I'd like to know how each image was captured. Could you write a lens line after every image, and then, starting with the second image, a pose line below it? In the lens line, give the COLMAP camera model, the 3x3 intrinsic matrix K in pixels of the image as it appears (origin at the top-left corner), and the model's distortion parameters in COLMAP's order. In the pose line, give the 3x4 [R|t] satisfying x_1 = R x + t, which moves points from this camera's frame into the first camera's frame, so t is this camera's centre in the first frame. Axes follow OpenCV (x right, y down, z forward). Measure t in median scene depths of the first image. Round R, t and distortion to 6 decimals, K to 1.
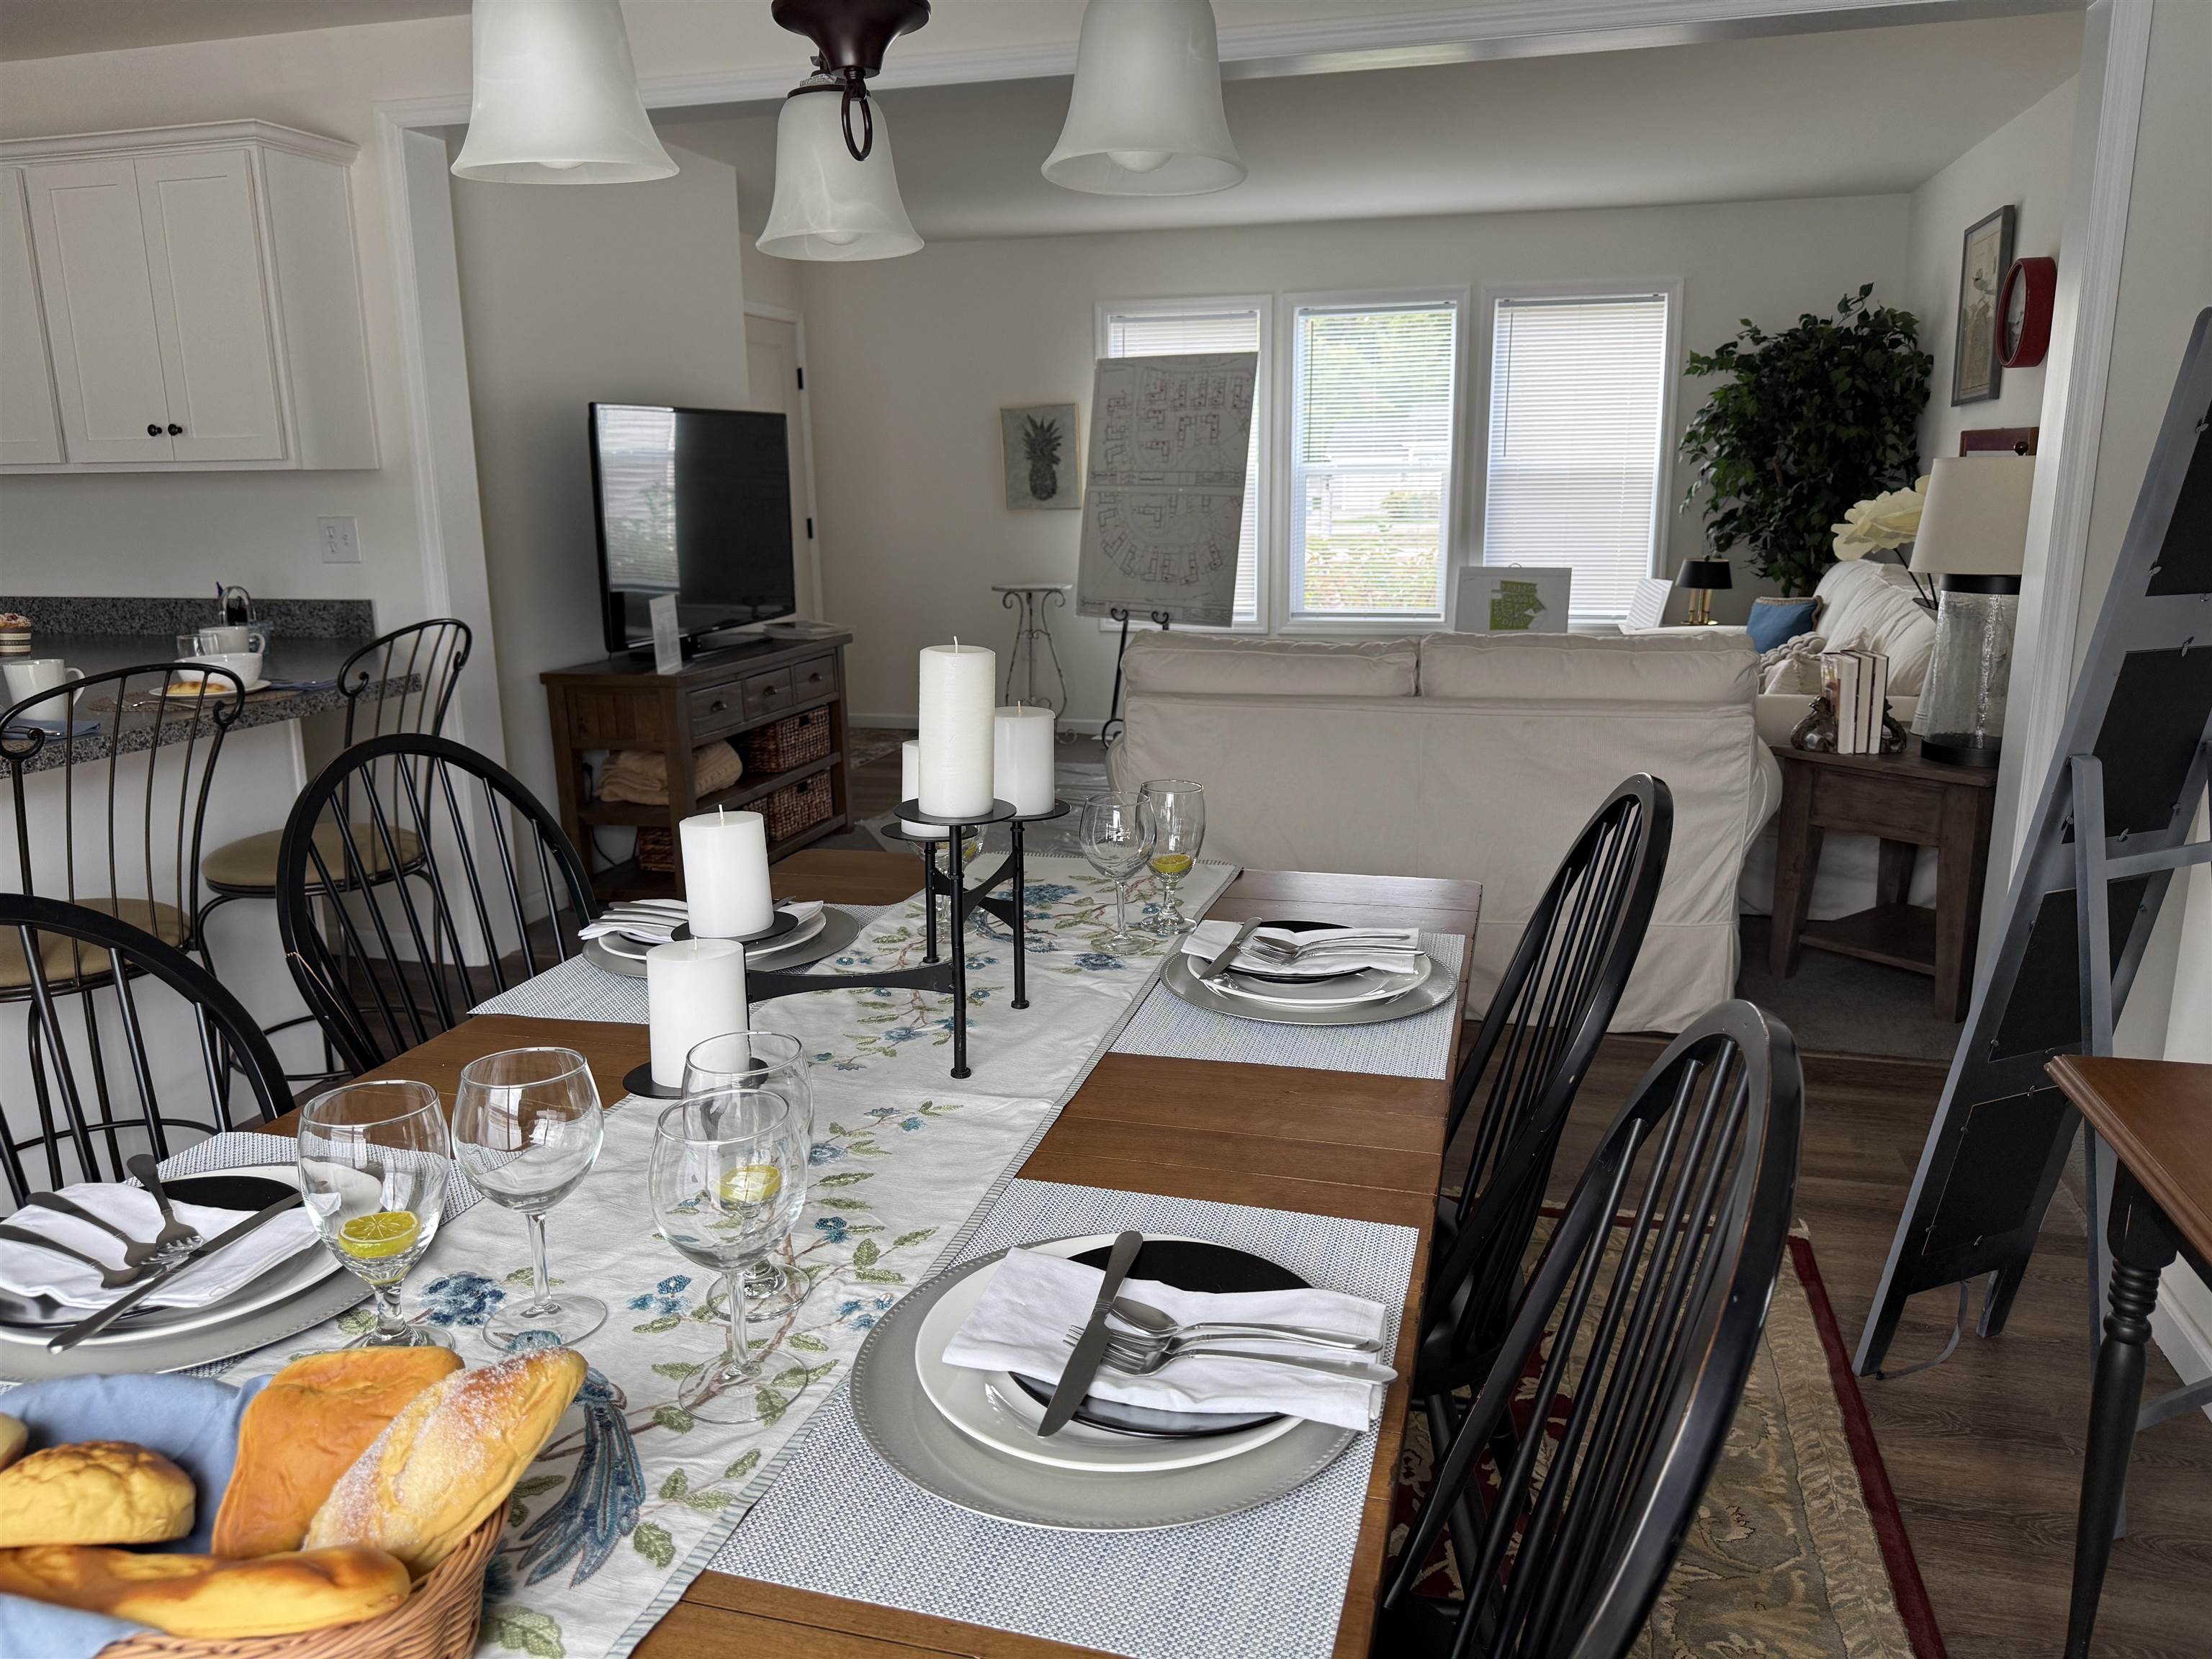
lens RADIAL K [[1594.3, 0, 1106.0], [0, 1594.3, 829.5], [0, 0, 1]] dist [0.068143, -0.001997]
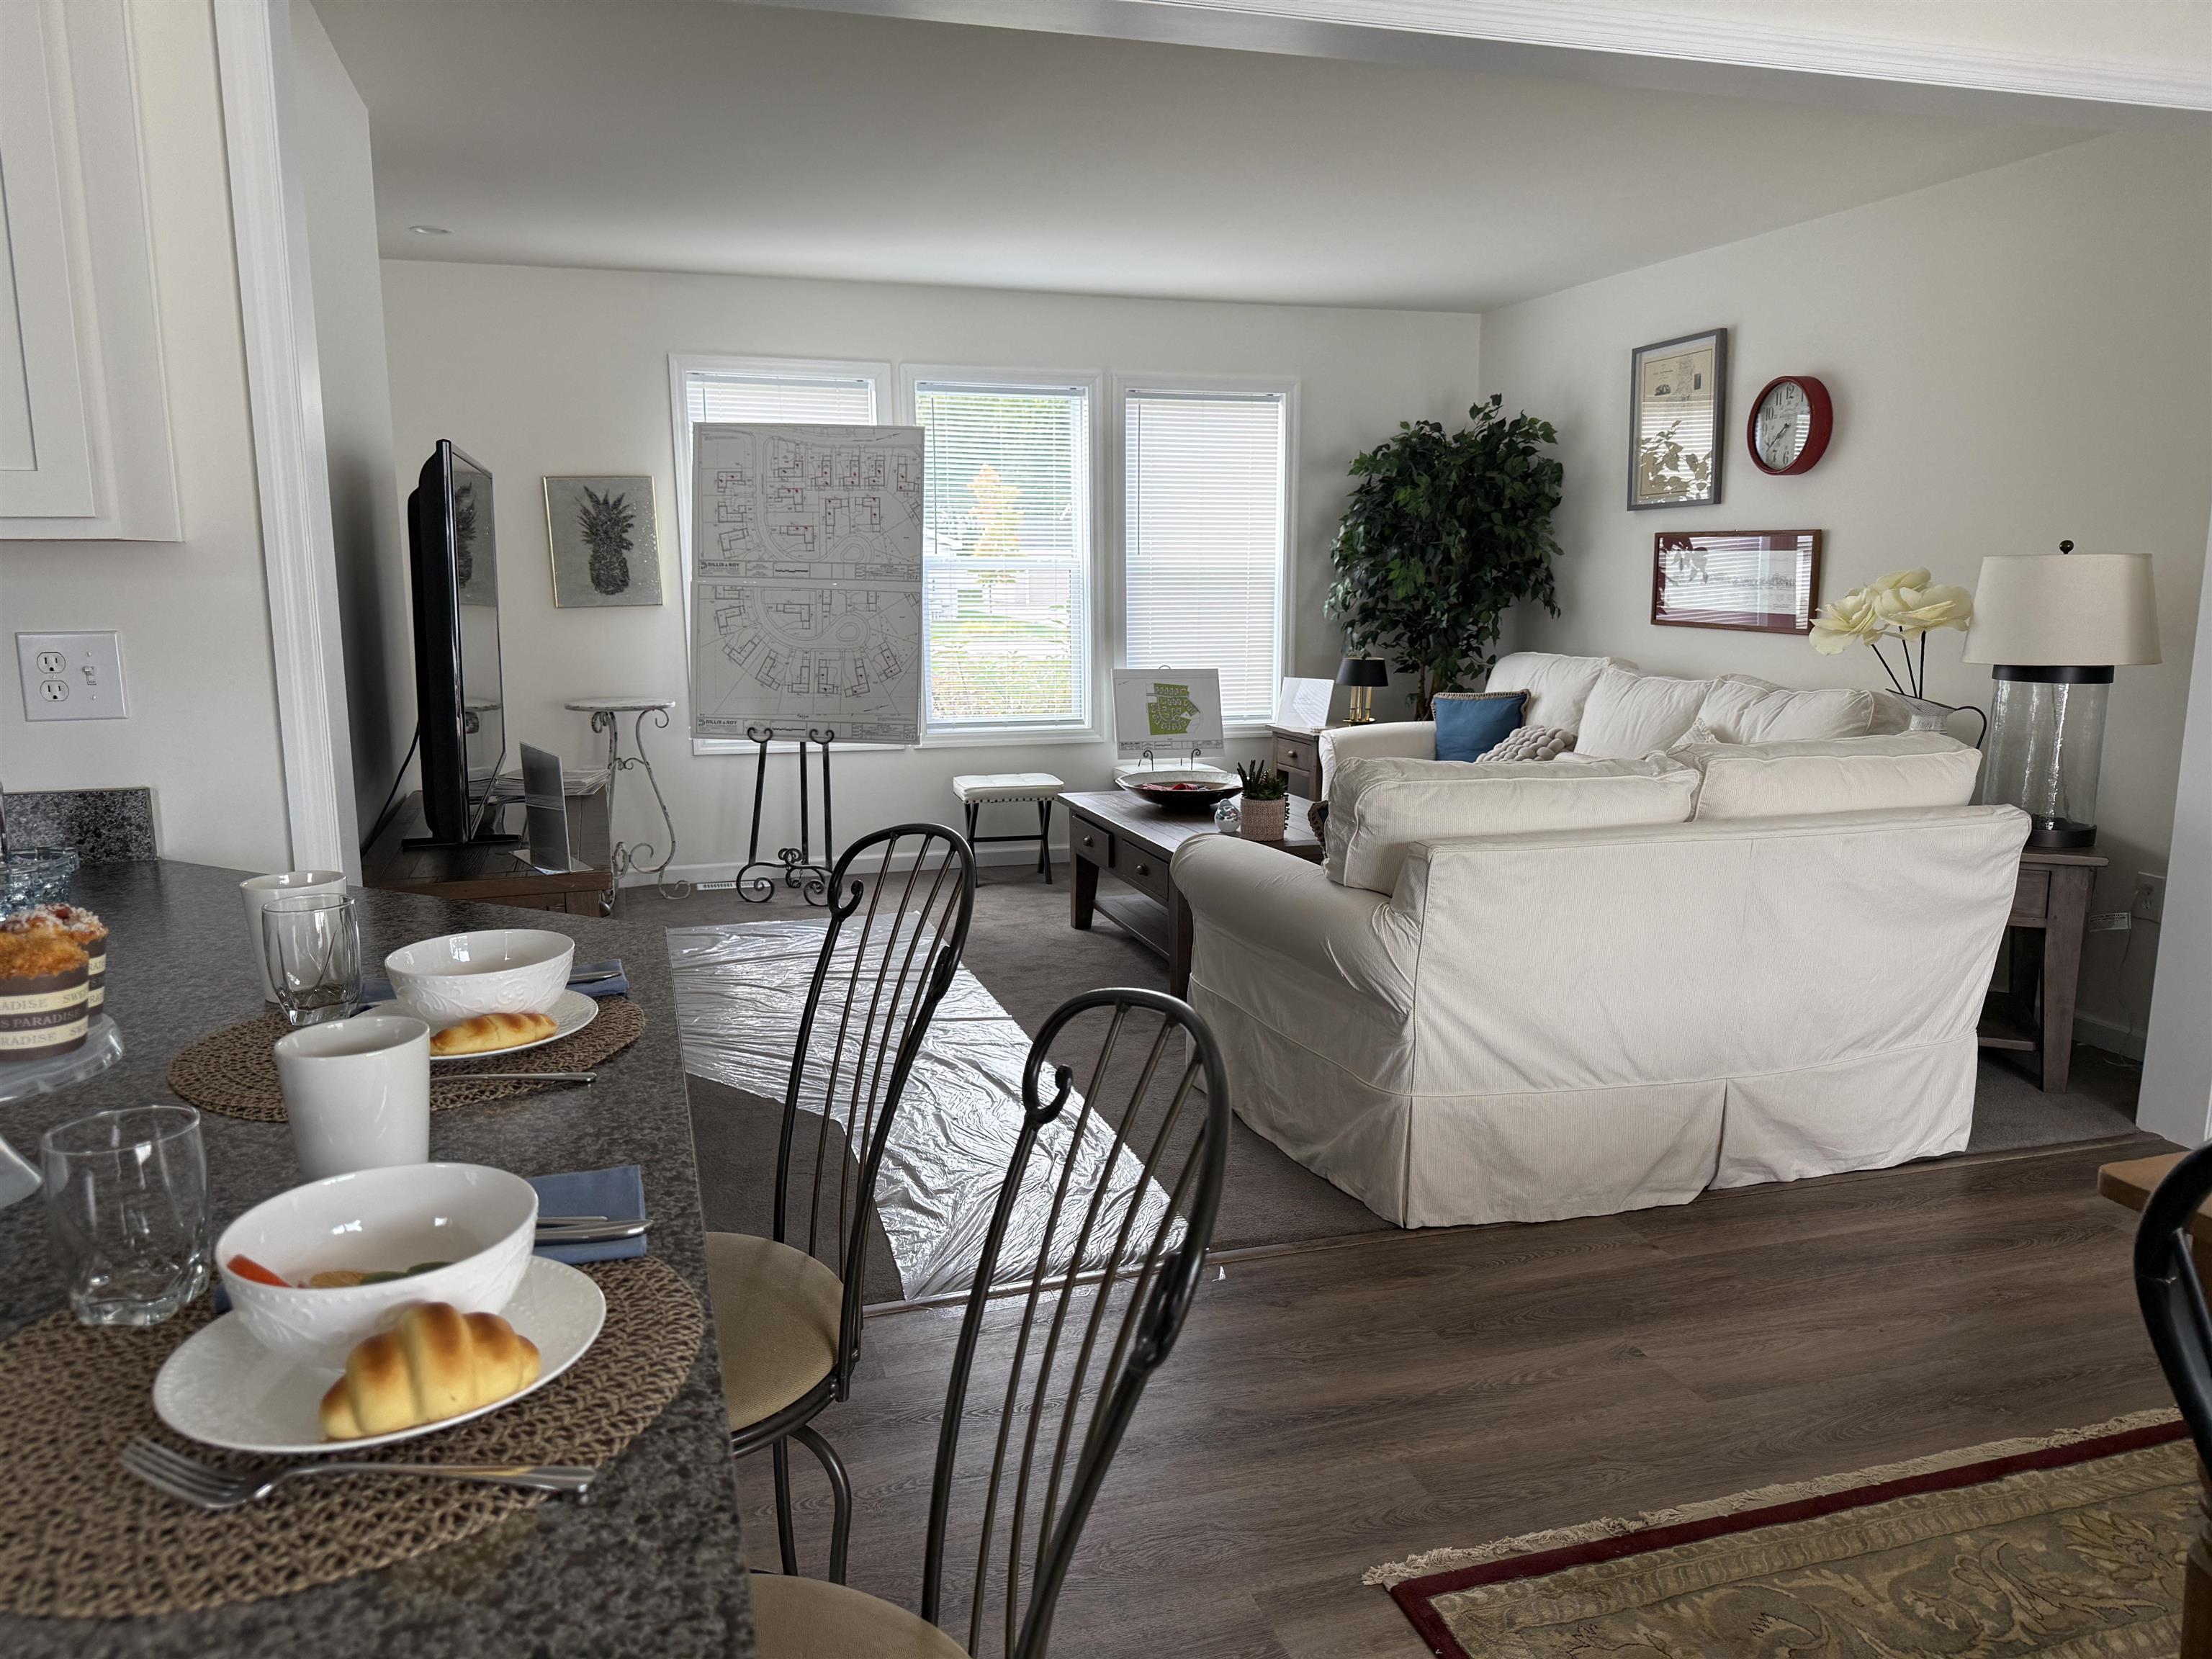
lens RADIAL K [[1594.3, 0, 1106.0], [0, 1594.3, 829.5], [0, 0, 1]] dist [0.068143, -0.001997]
pose [[0.839037, -0.075345, 0.538833, -0.291597], [0.106770, 0.993910, -0.027277, -0.046912], [-0.533496, 0.080417, 0.841971, 0.230436]]
